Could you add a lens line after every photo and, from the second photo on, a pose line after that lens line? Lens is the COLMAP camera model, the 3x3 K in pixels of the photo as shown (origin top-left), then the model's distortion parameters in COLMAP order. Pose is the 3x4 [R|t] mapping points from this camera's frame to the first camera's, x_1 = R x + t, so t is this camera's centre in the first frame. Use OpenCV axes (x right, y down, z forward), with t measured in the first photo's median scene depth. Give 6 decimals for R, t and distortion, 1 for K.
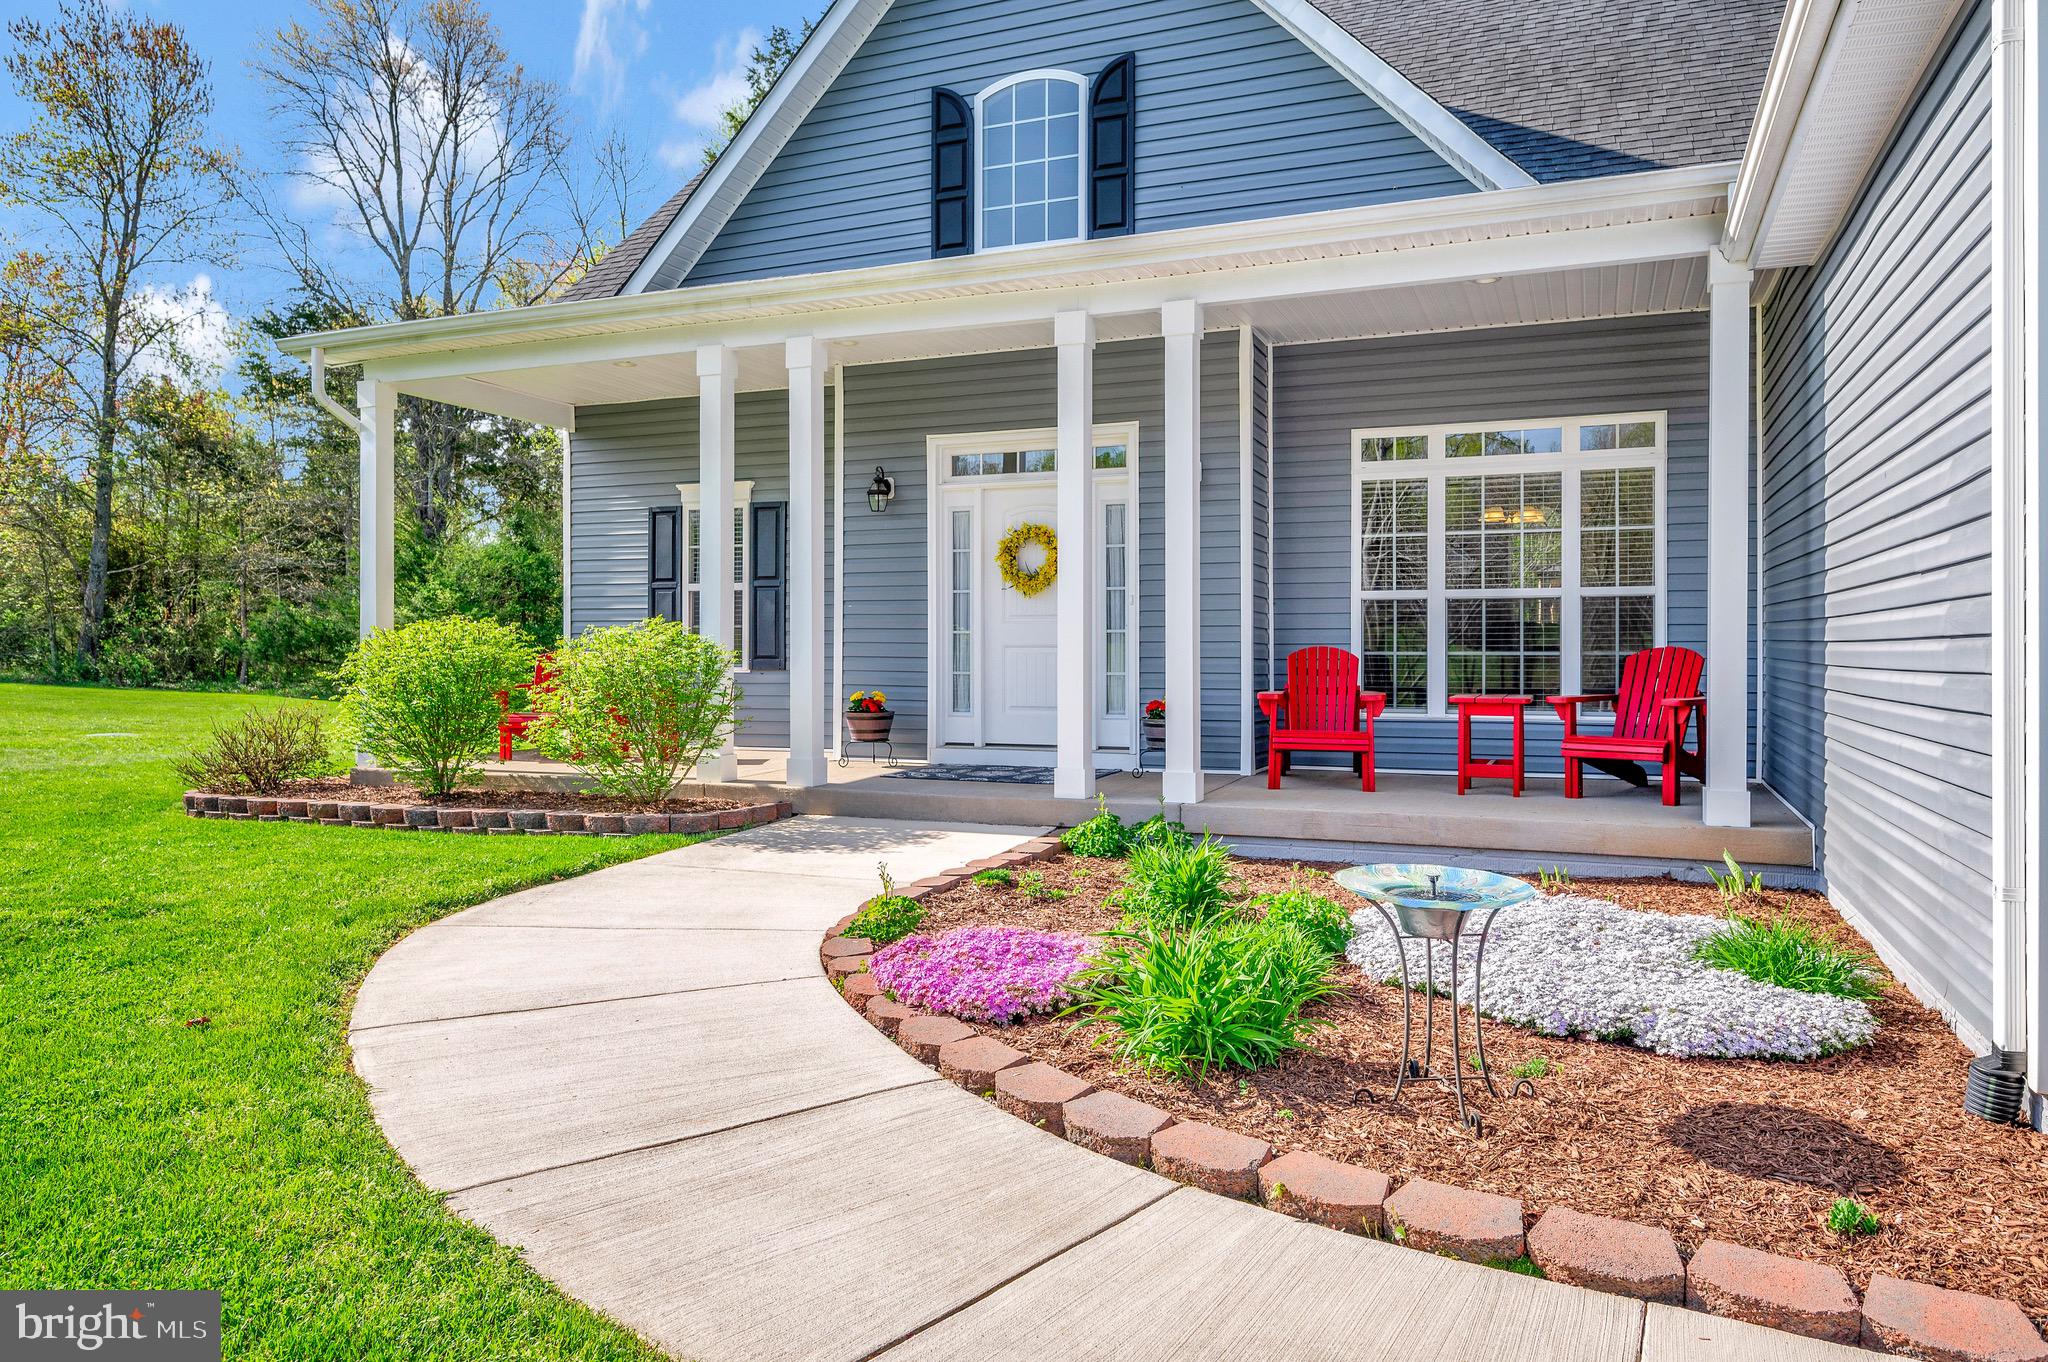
lens RADIAL K [[1328.2, 0, 1024.0], [0, 1328.2, 681.0], [0, 0, 1]] dist [-0.008305, -0.001285]
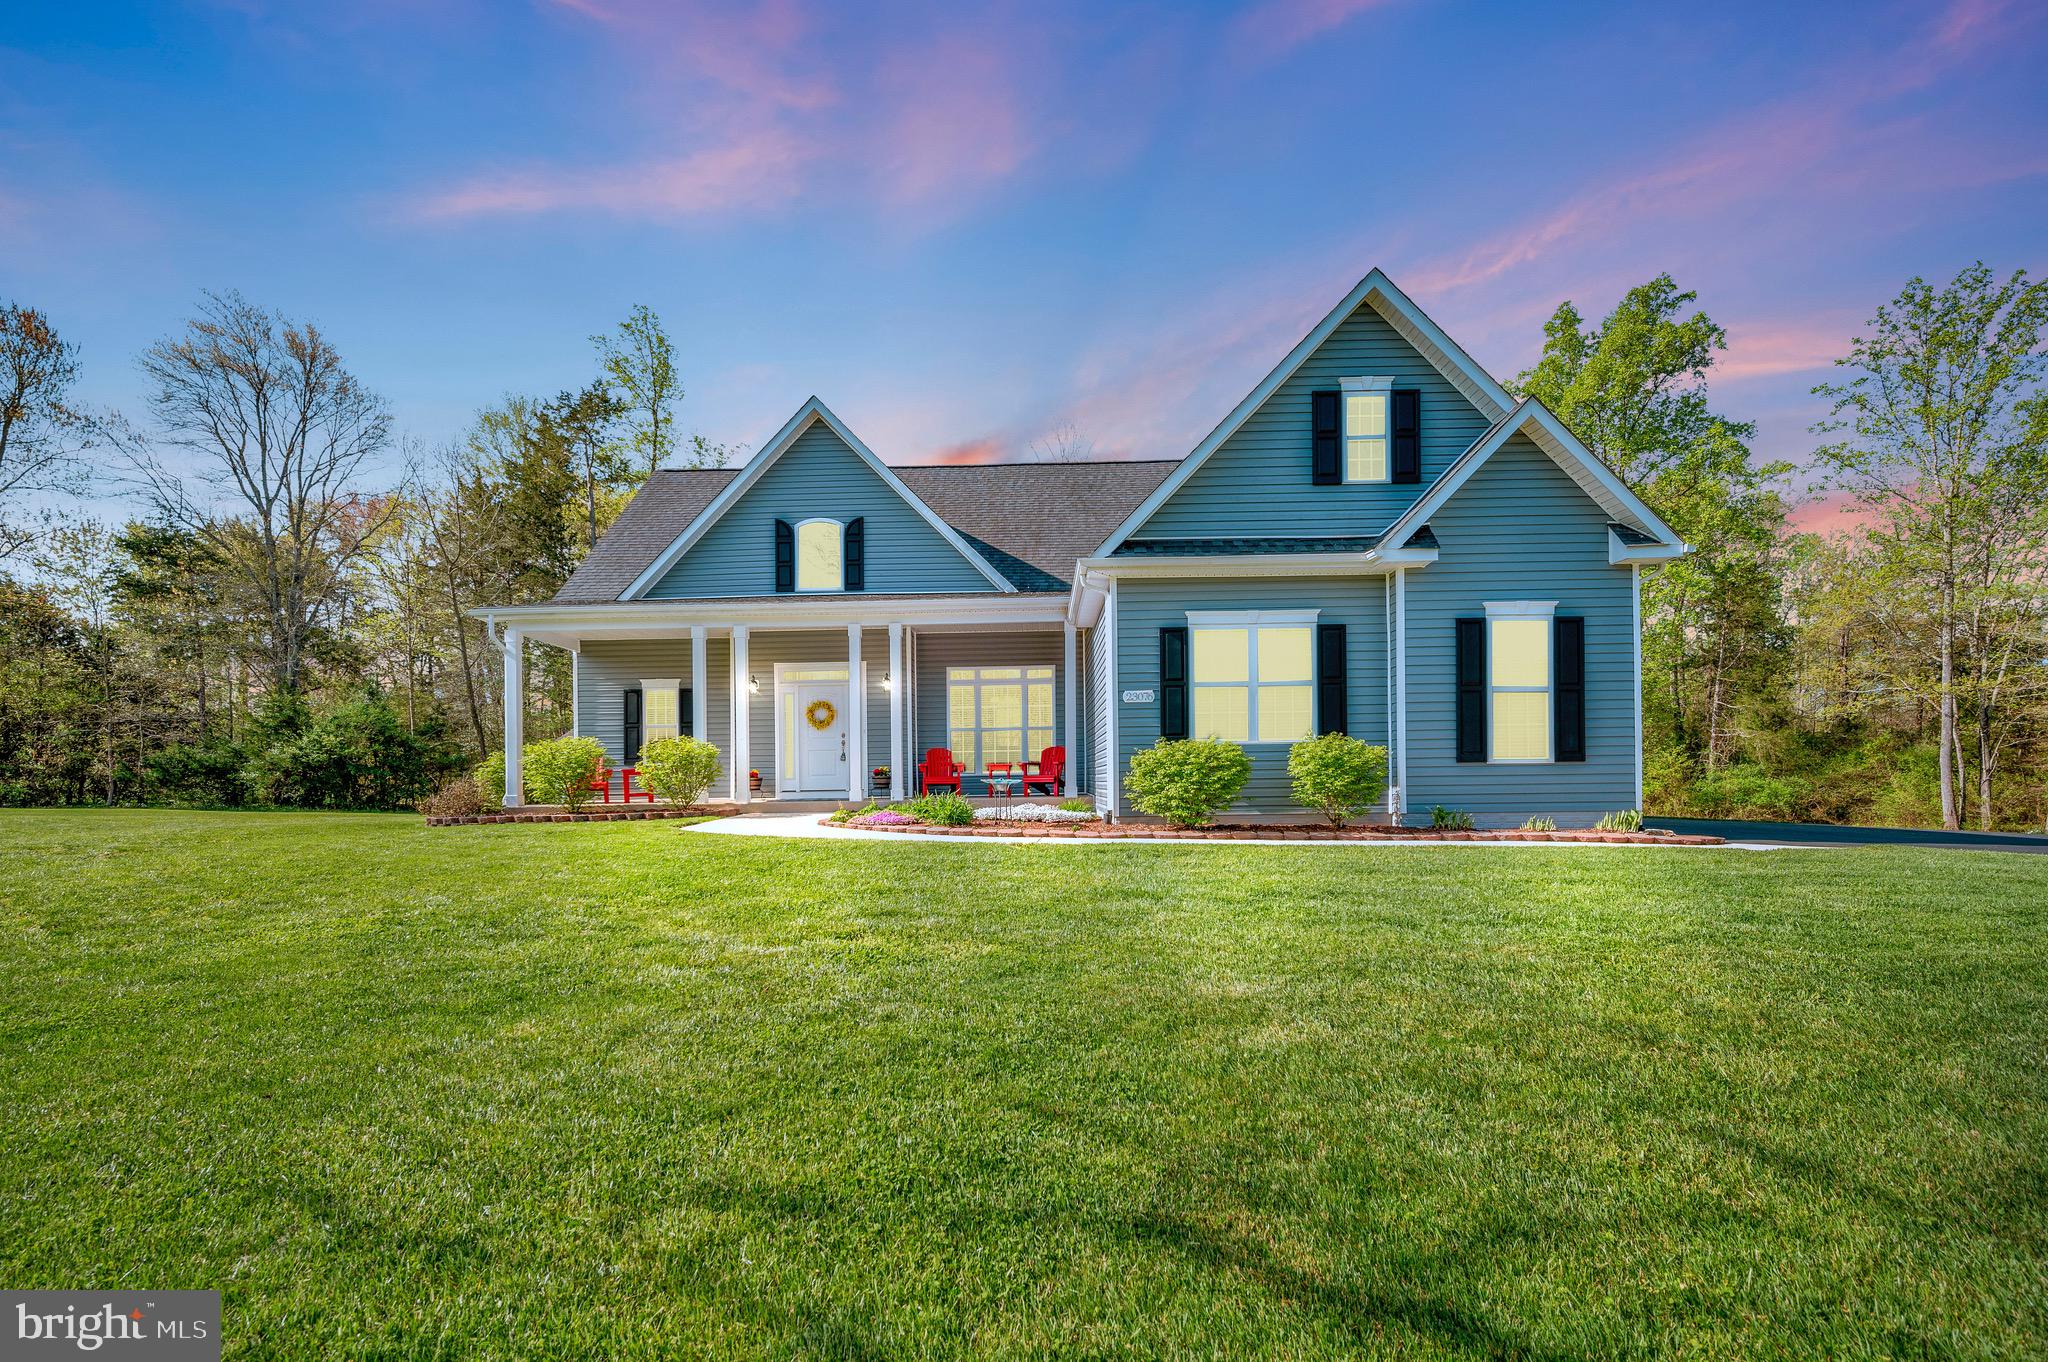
lens RADIAL K [[907.3, 0, 975.8], [0, 907.3, 782.7], [0, 0, 1]] dist [0.002086, -0.000012]
pose [[0.939168, -0.015712, 0.343100, -0.263107], [0.024072, 0.999508, -0.020121, 0.064038], [-0.342615, 0.027156, 0.939083, -0.580695]]
